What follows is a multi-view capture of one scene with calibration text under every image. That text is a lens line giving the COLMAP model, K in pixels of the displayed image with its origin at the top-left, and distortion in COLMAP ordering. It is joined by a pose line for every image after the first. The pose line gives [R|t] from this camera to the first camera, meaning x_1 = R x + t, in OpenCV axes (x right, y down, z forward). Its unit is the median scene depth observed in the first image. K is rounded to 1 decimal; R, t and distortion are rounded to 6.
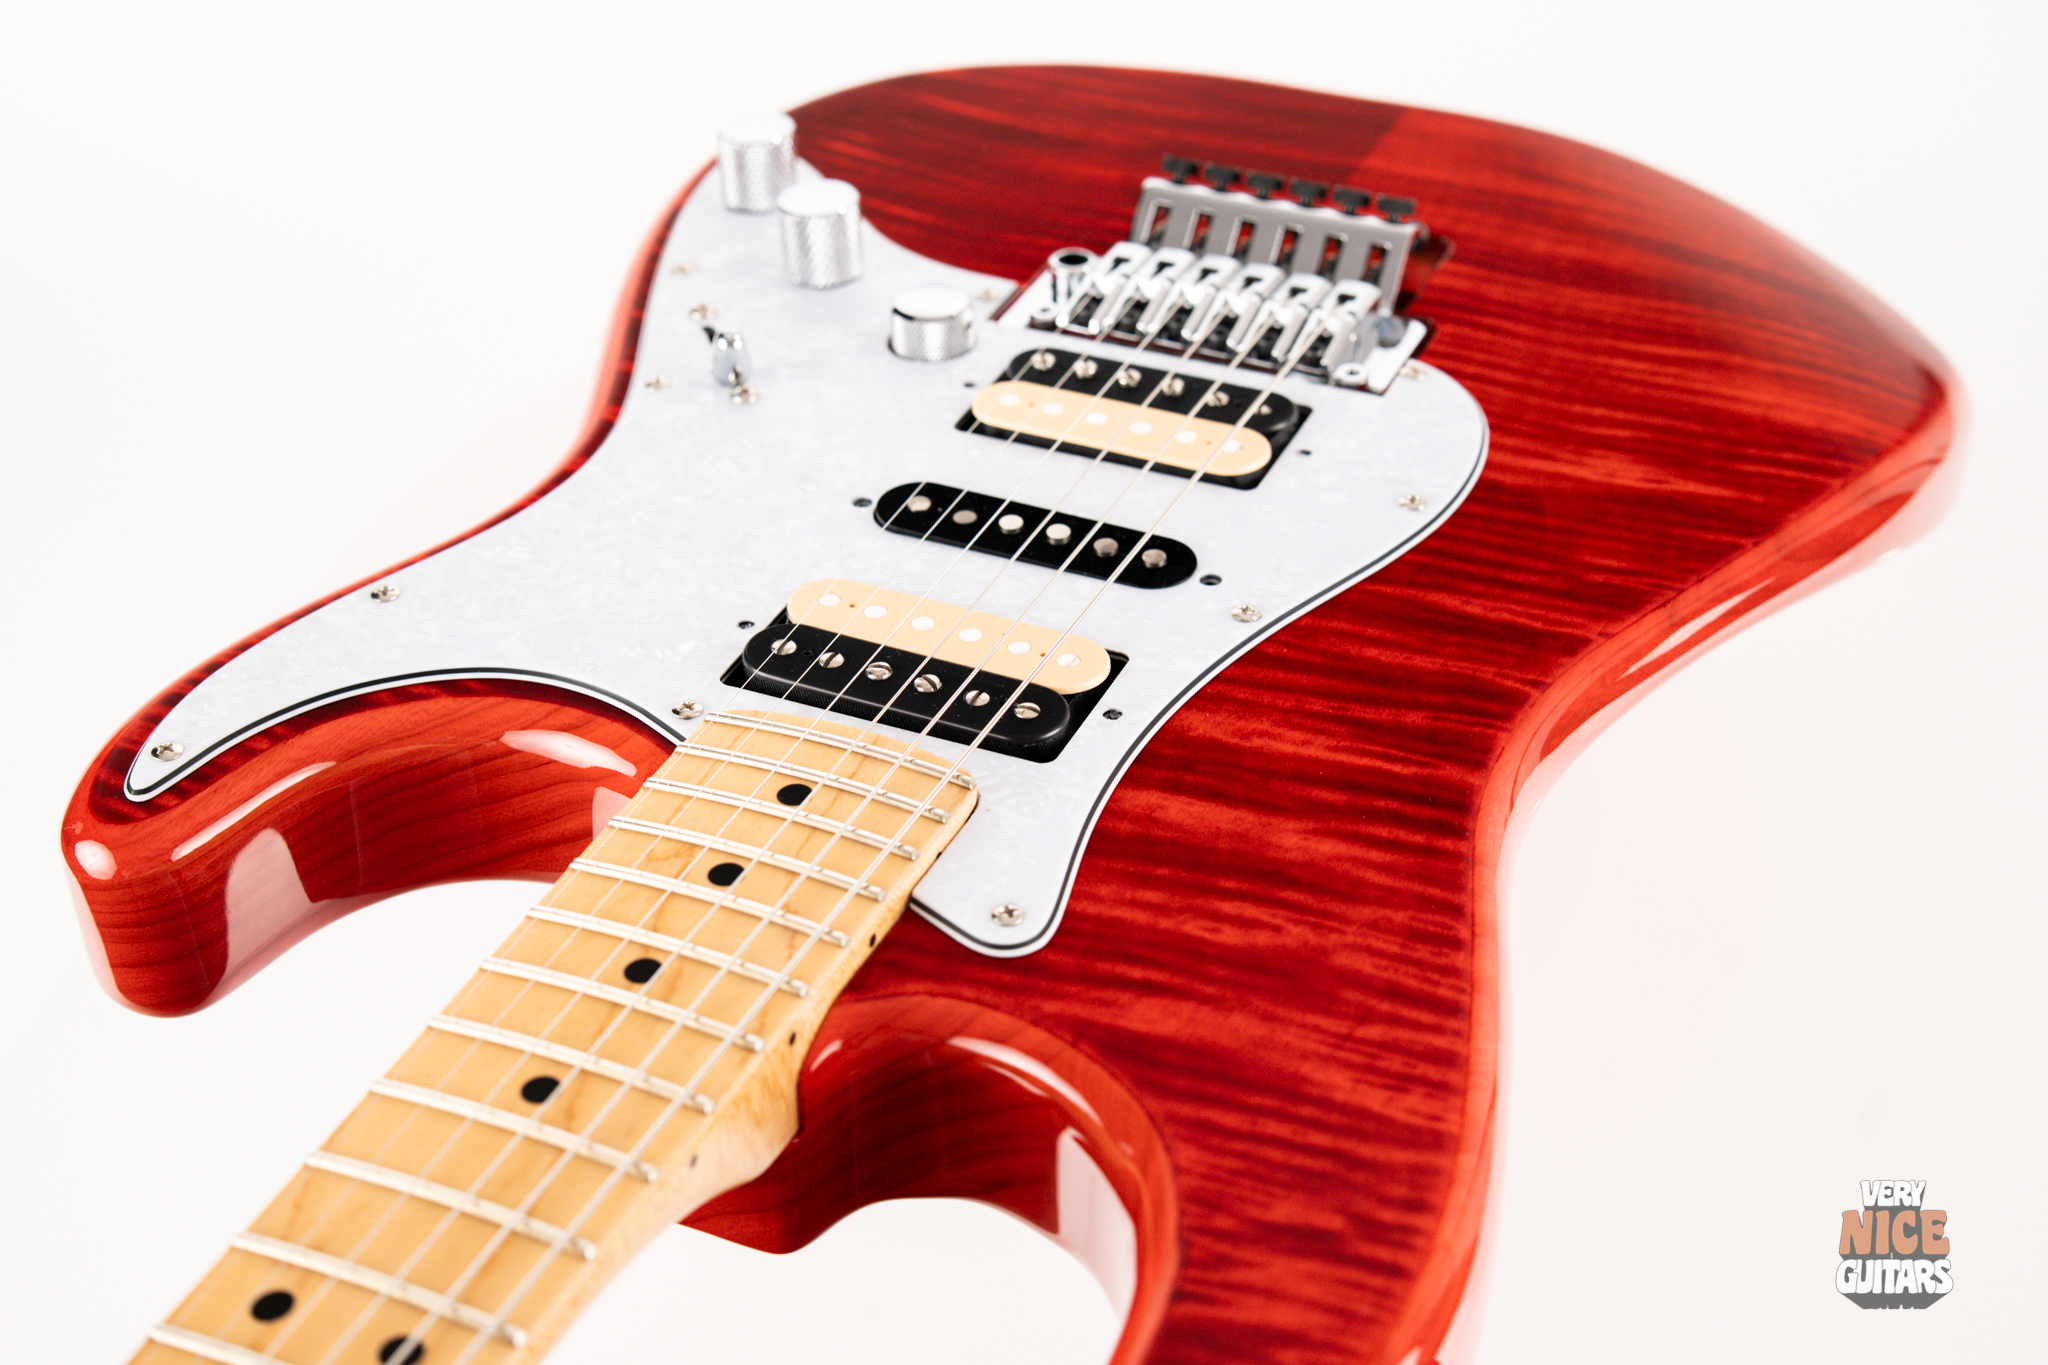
lens RADIAL K [[2871.4, 0, 1021.5], [0, 2871.4, 759.4], [0, 0, 1]] dist [0.094050, -0.310916]
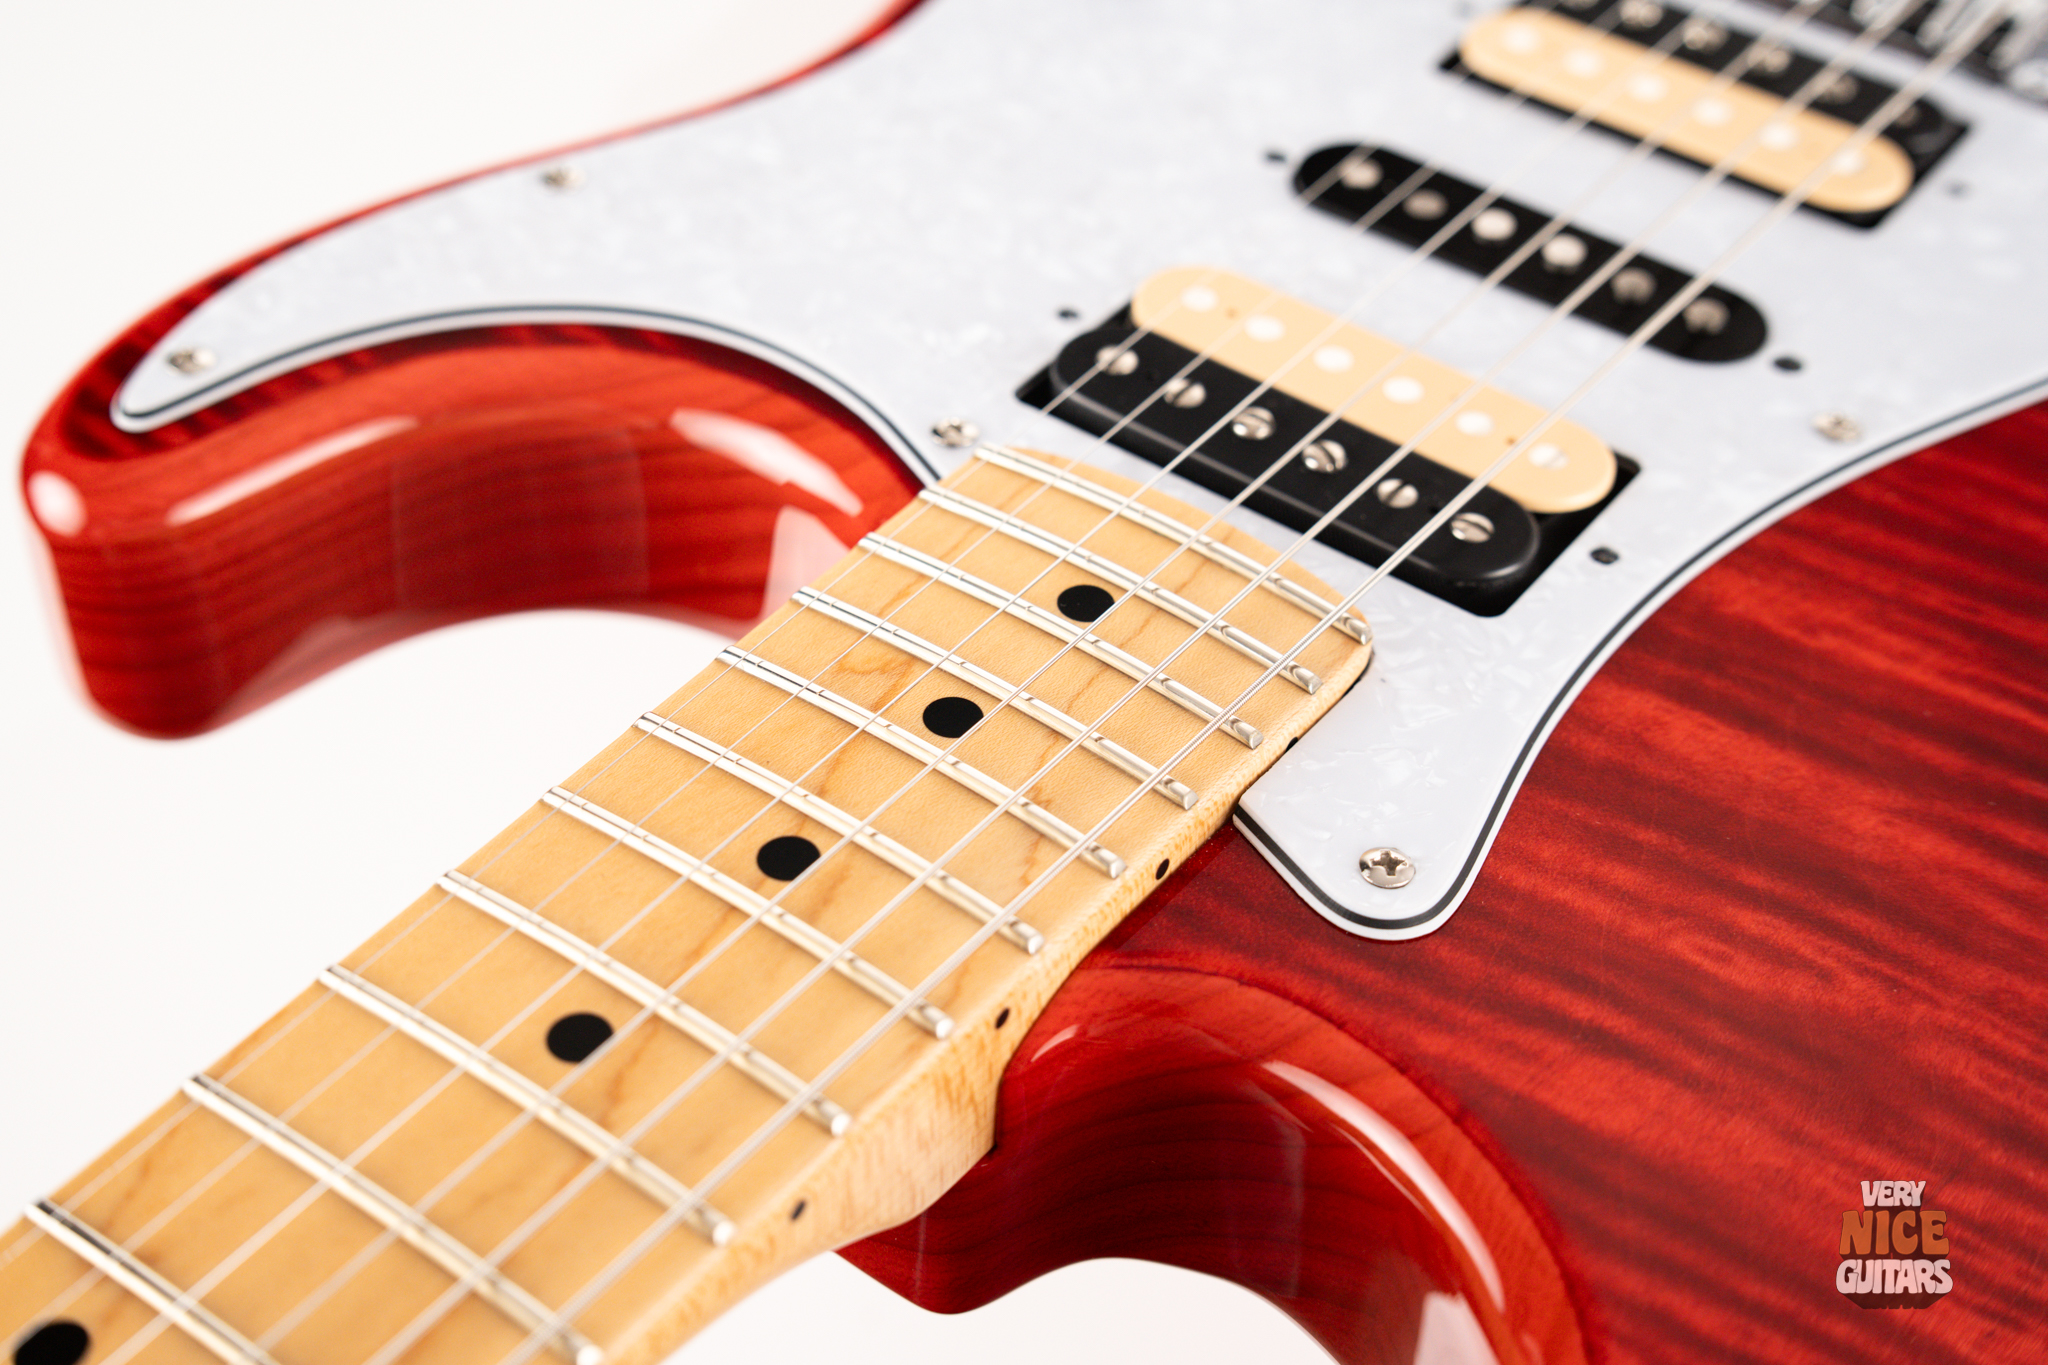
lens RADIAL K [[2871.4, 0, 1021.5], [0, 2871.4, 759.4], [0, 0, 1]] dist [0.094050, -0.310916]
pose [[0.977085, 0.184887, -0.105461, -0.018244], [-0.171381, 0.977200, 0.125334, -0.028820], [0.126229, -0.104388, 0.986494, 0.343031]]
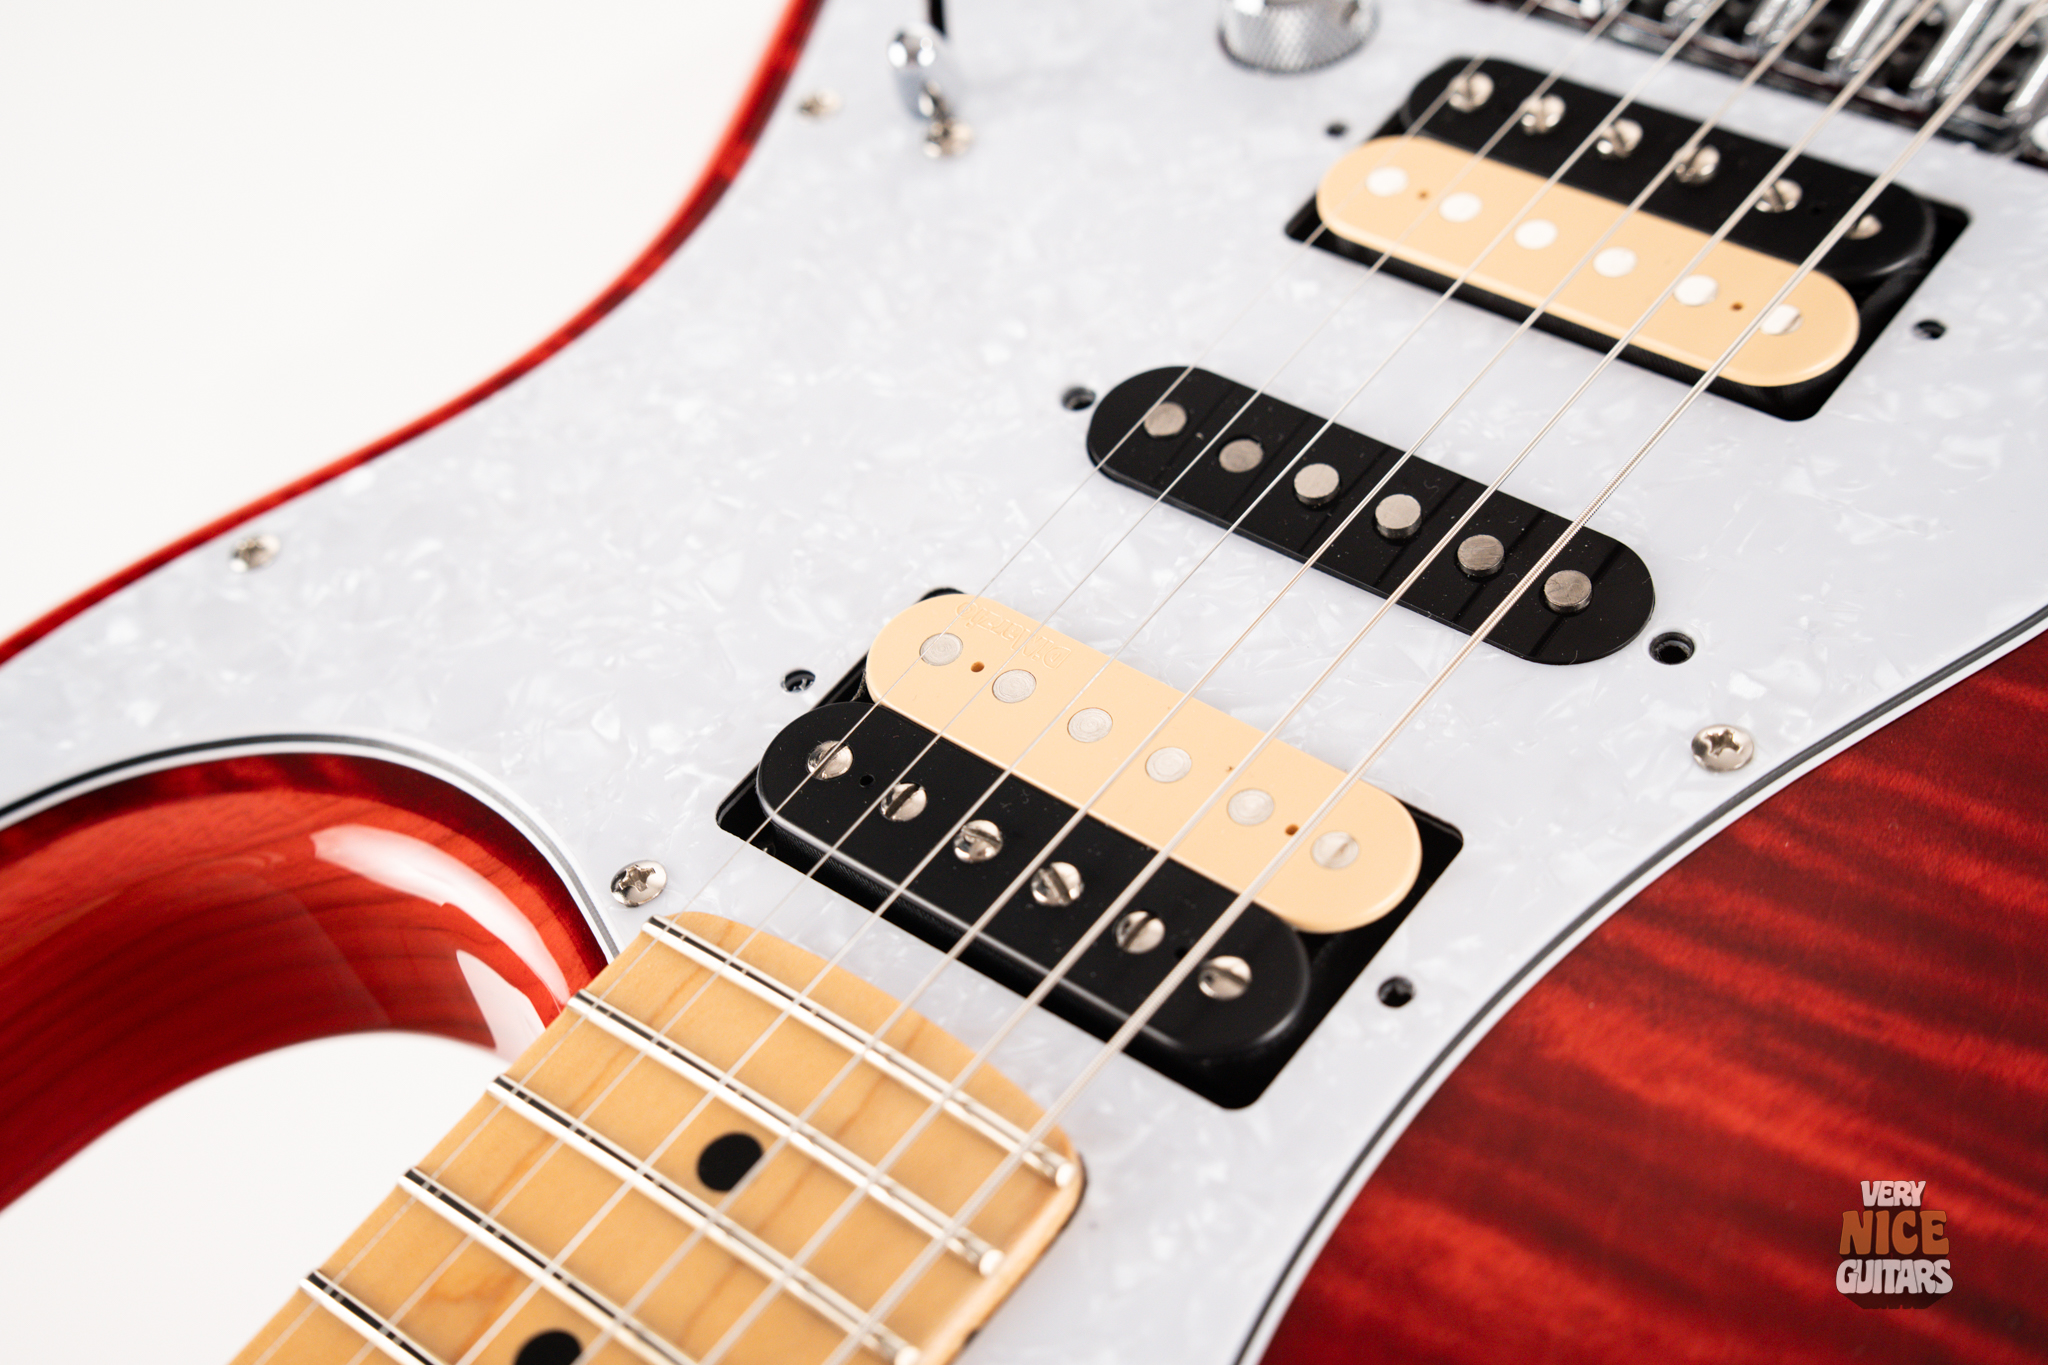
lens RADIAL K [[2988.2, 0, 1024.0], [0, 2988.2, 682.5], [0, 0, 1]] dist [0.062133, -0.052766]
pose [[0.957676, 0.084482, -0.275173, 0.107004], [-0.017497, 0.971279, 0.237301, -0.188898], [0.287317, -0.222443, 0.931648, 0.488054]]
